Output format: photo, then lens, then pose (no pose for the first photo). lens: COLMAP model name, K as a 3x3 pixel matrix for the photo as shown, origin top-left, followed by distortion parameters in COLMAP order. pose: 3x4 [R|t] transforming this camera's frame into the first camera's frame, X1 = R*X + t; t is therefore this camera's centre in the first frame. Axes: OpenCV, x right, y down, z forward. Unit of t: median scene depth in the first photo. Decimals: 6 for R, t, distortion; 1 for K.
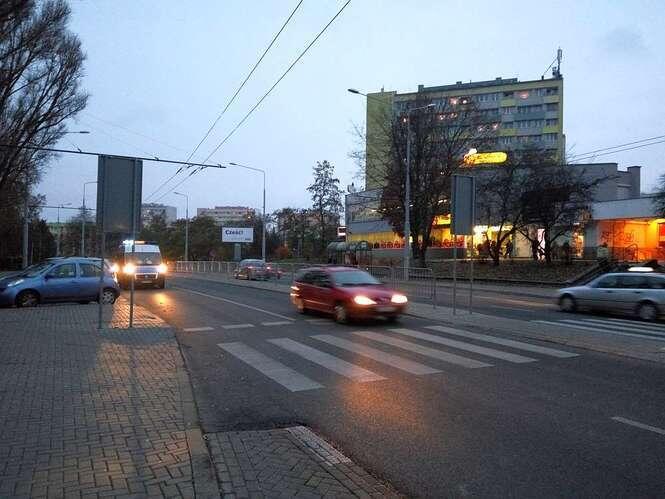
lens RADIAL K [[515.7, 0, 333.9], [0, 515.7, 250.5], [0, 0, 1]] dist [0.036960, -0.006337]
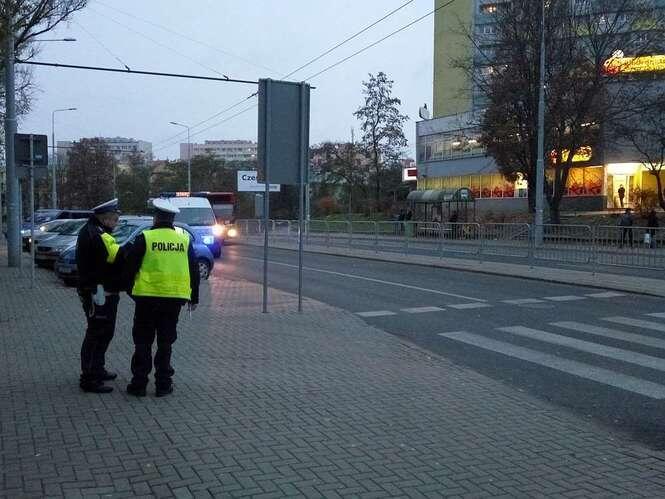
lens RADIAL K [[730.2, 0, 331.3], [0, 730.2, 250.2], [0, 0, 1]] dist [0.042024, 0.000000]
pose [[0.998910, -0.008263, -0.045943, -0.039359], [0.011331, 0.997694, 0.066914, -0.001247], [0.045284, -0.067362, 0.996700, -0.004965]]
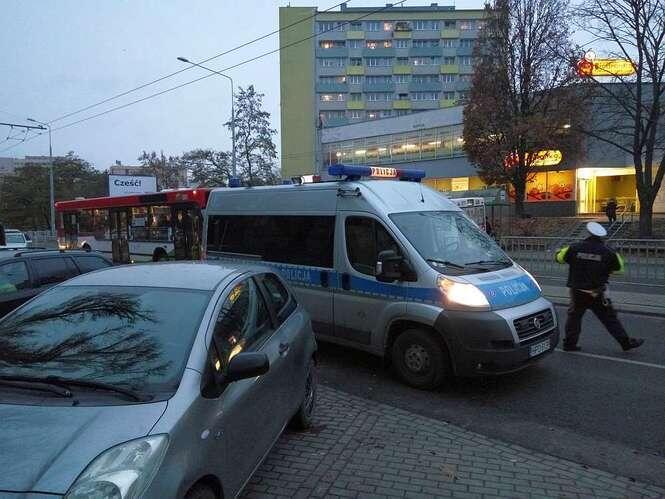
lens RADIAL K [[515.7, 0, 331.6], [0, 515.7, 248.2], [0, 0, 1]] dist [0.036960, -0.006337]
pose [[0.946407, -0.036350, 0.320923, -0.152647], [0.011959, 0.996909, 0.077650, 0.000087], [-0.322754, -0.069650, 0.943917, 0.253278]]
